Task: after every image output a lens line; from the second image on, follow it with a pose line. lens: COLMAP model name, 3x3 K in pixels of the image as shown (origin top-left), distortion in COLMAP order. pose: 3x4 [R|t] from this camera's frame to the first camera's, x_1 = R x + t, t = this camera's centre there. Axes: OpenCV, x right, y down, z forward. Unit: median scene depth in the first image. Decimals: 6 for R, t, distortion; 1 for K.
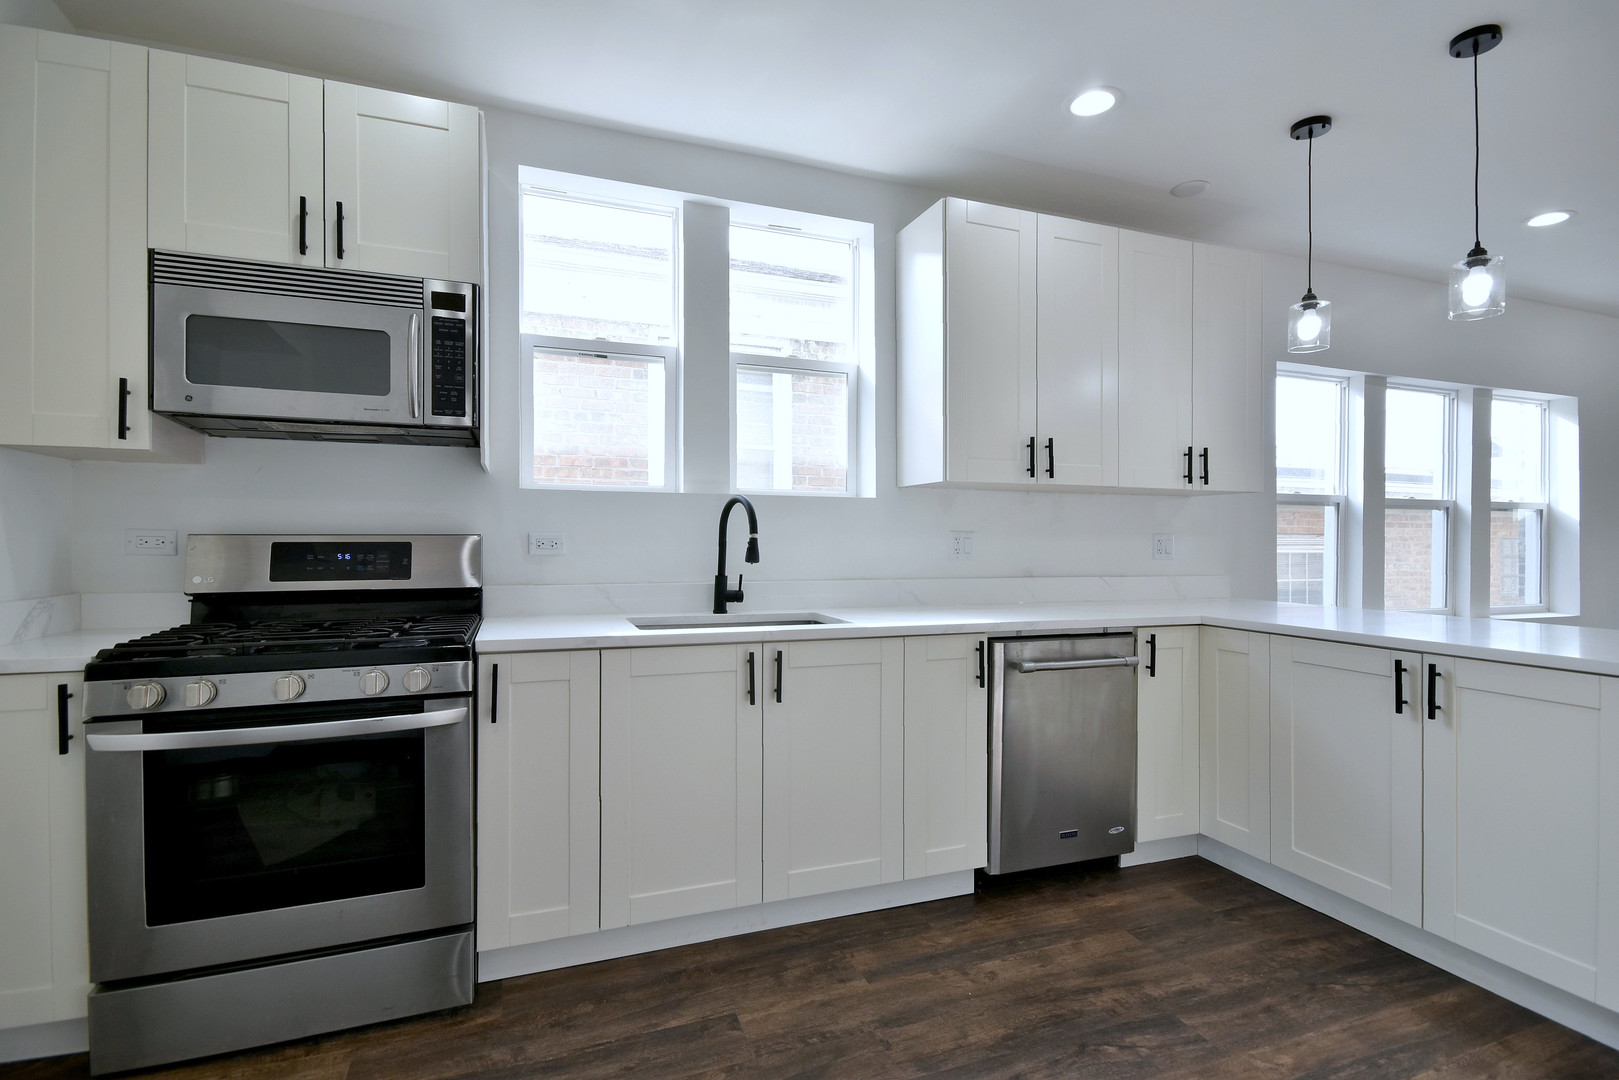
lens RADIAL K [[780.7, 0, 803.9], [0, 780.7, 537.2], [0, 0, 1]] dist [0.011757, -0.009202]
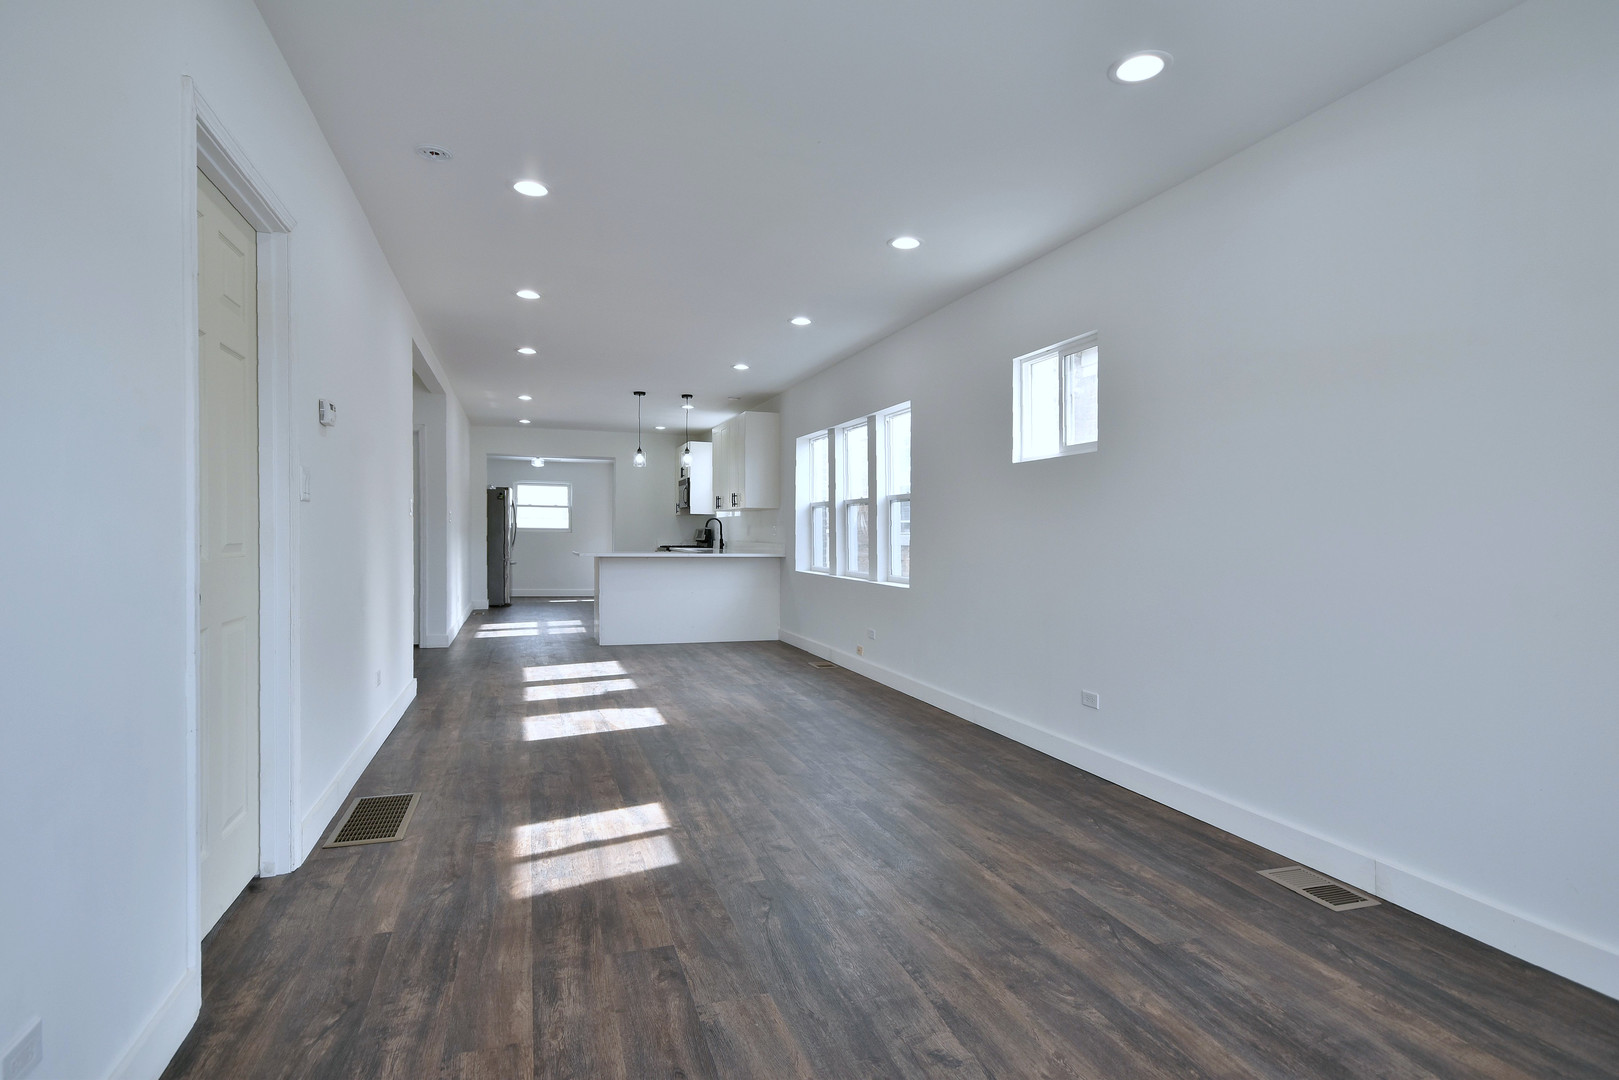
lens RADIAL K [[785.1, 0, 735.5], [0, 785.1, 536.8], [0, 0, 1]] dist [0.004330, 0.000914]
pose [[-0.095224, 0.003096, -0.995451, 4.182901], [-0.002938, 0.999990, 0.003391, 0.029556], [0.995452, 0.003248, -0.095214, 1.671223]]
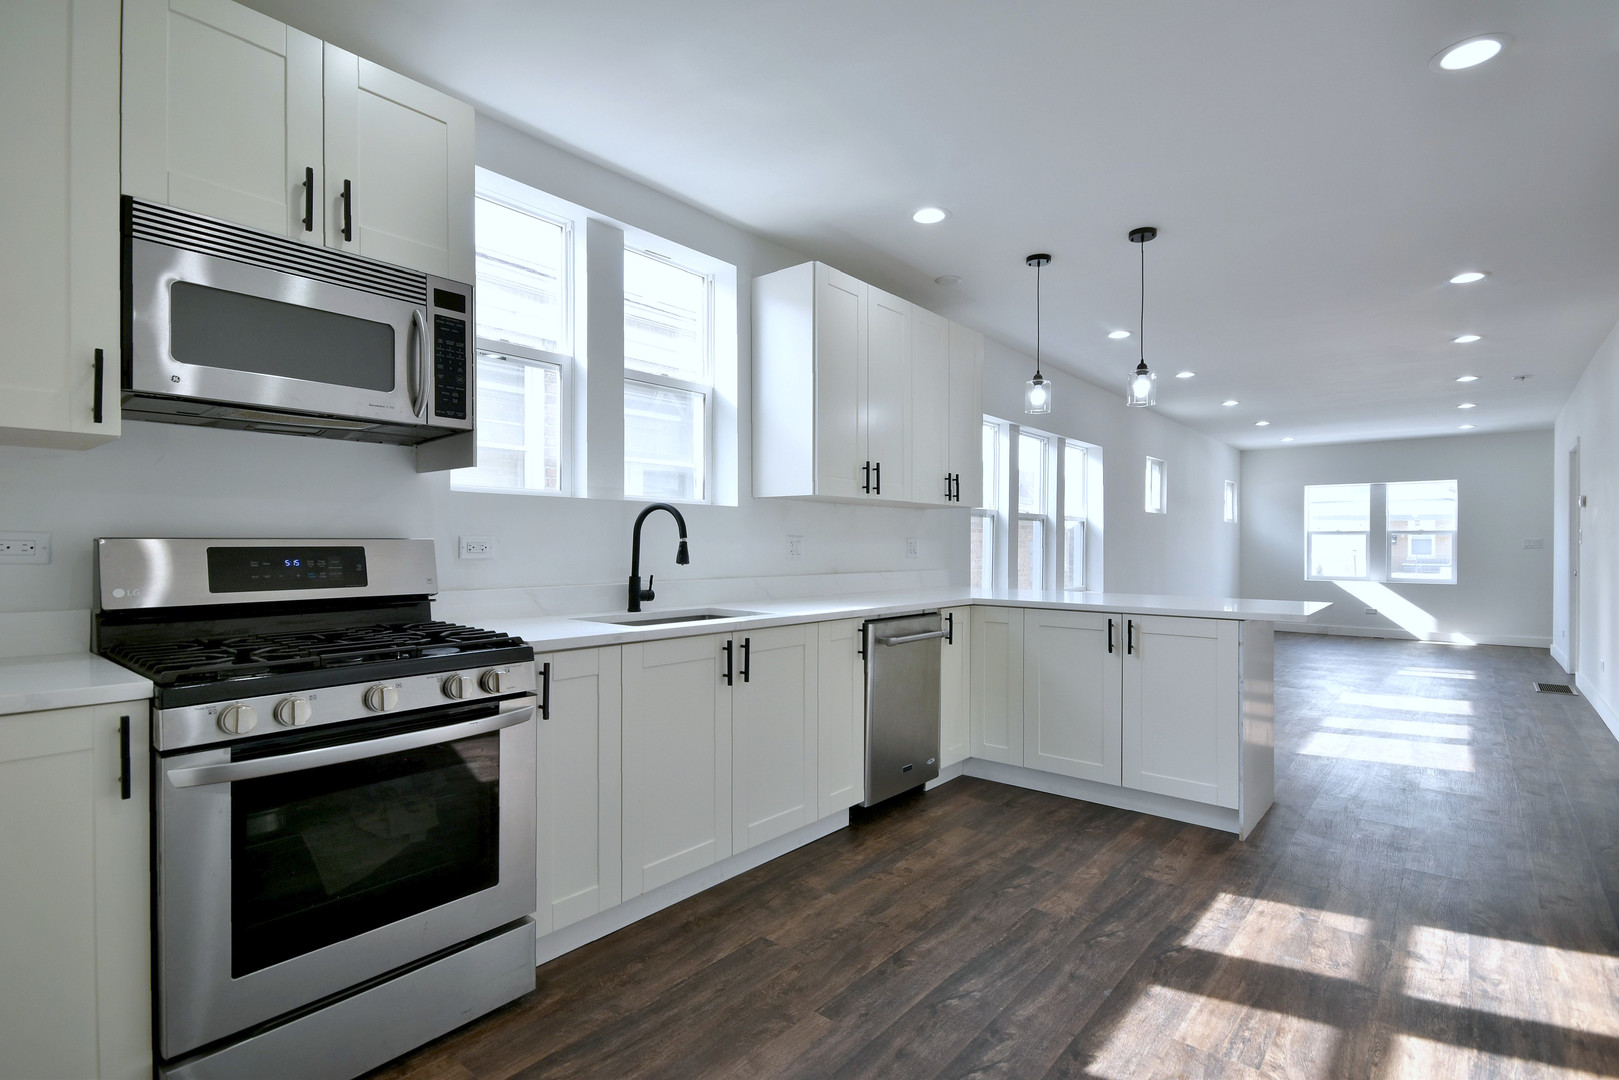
lens RADIAL K [[801.0, 0, 809.5], [0, 801.0, 540.0], [0, 0, 1]] dist [0.006426, -0.010549]
pose [[0.864536, 0.001094, 0.502570, -0.531571], [-0.001922, 0.999998, 0.001128, -0.003624], [-0.502567, -0.001941, 0.864536, -0.085566]]
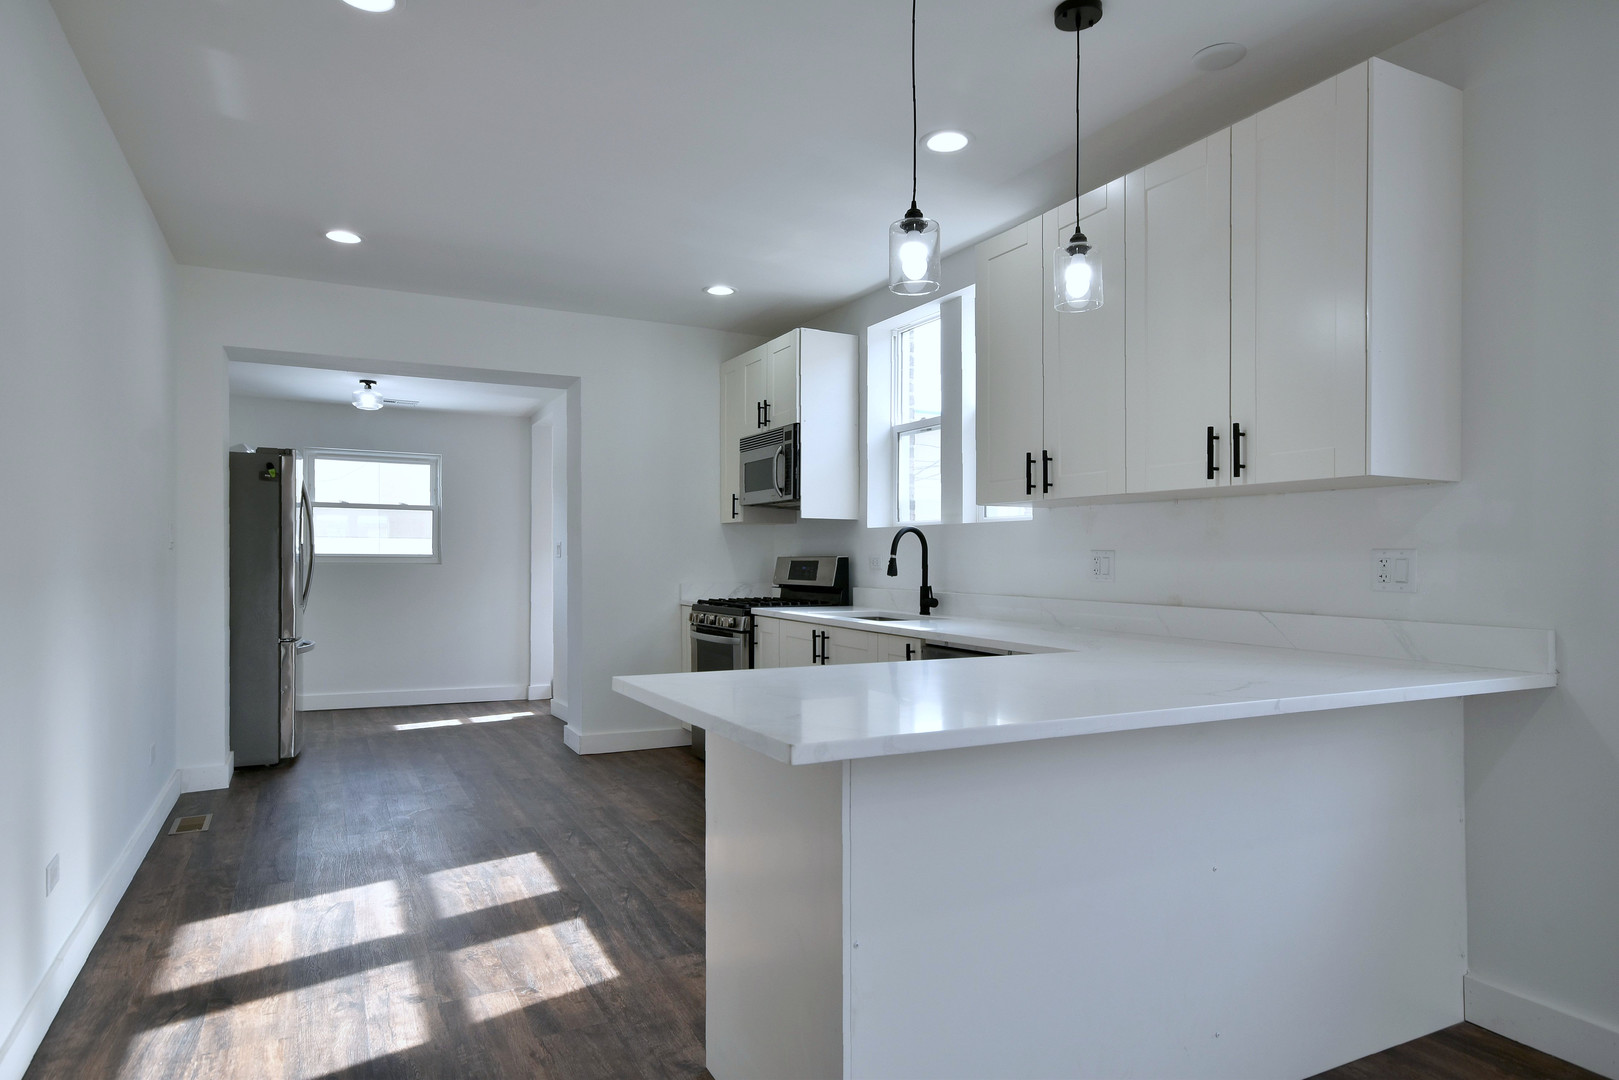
lens RADIAL K [[946.4, 0, 777.0], [0, 946.4, 572.7], [0, 0, 1]] dist [-0.000884, 0.000573]
pose [[0.095752, 0.011796, -0.995335, 1.729935], [-0.002377, 0.999930, 0.011622, 0.009055], [0.995402, 0.001253, 0.095774, 0.701375]]
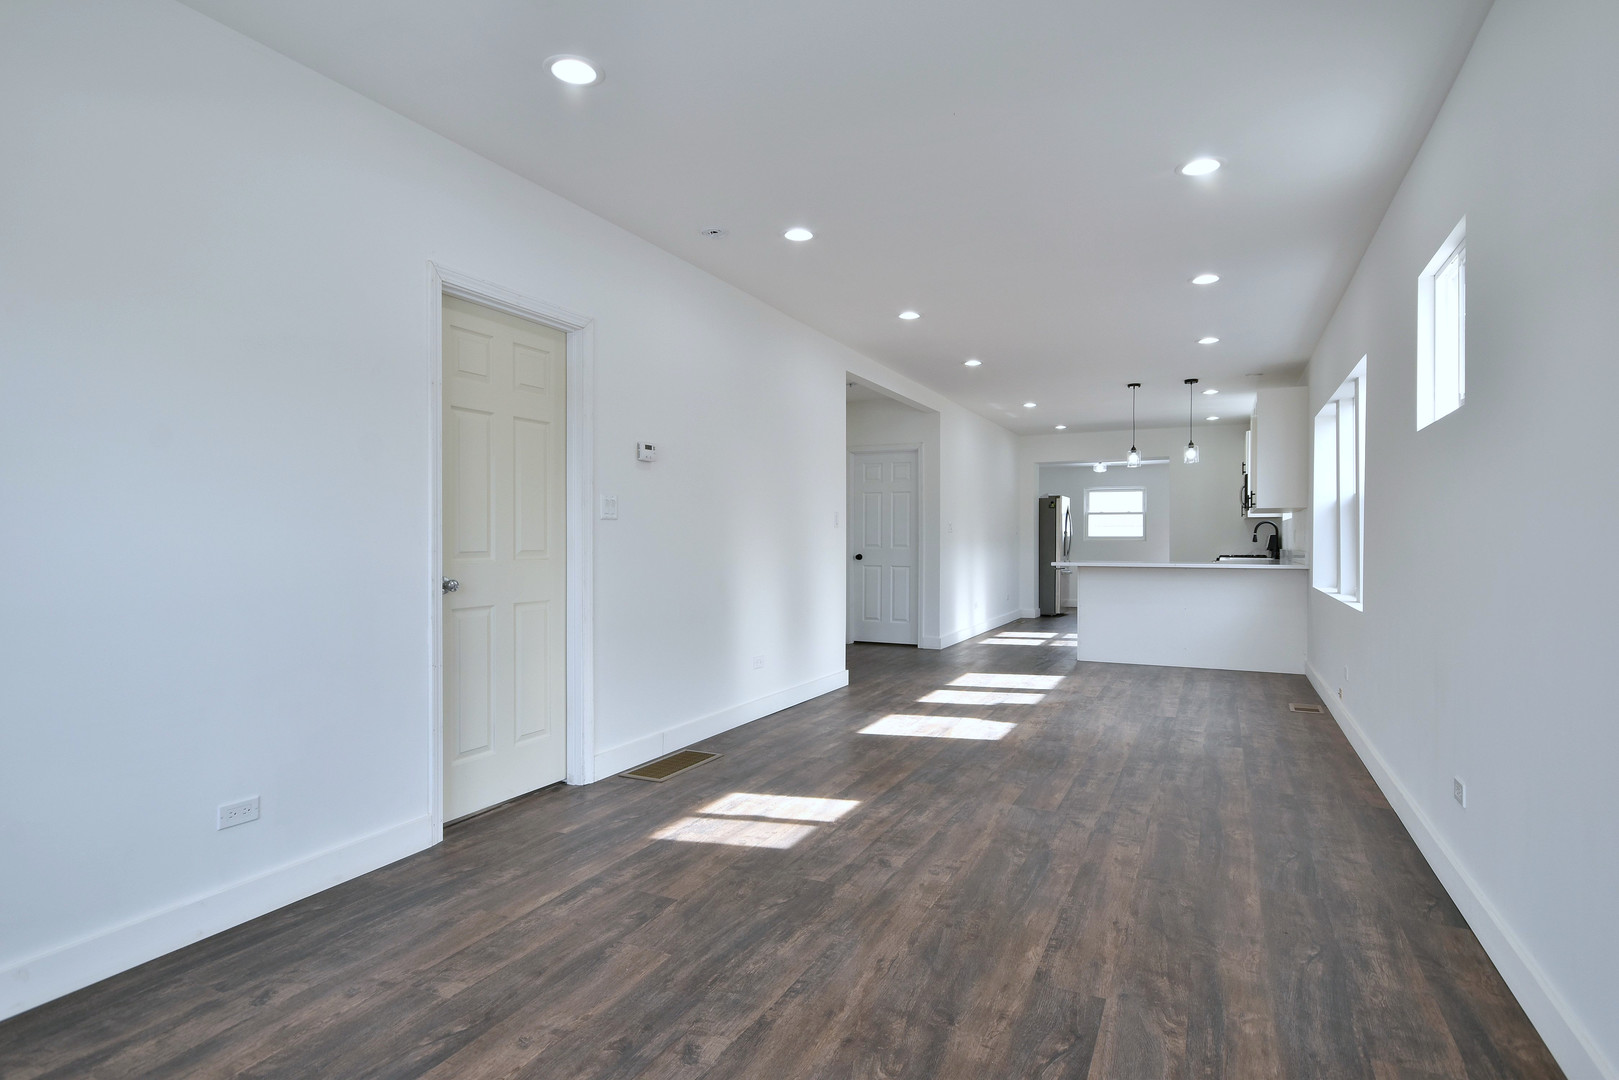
lens RADIAL K [[802.7, 0, 809.5], [0, 802.7, 540.0], [0, 0, 1]] dist [0.004869, -0.000562]
pose [[-0.737675, -0.000744, -0.675155, 3.872721], [0.004442, 0.999972, -0.005955, 0.037104], [0.675141, -0.007392, -0.737651, 2.421353]]
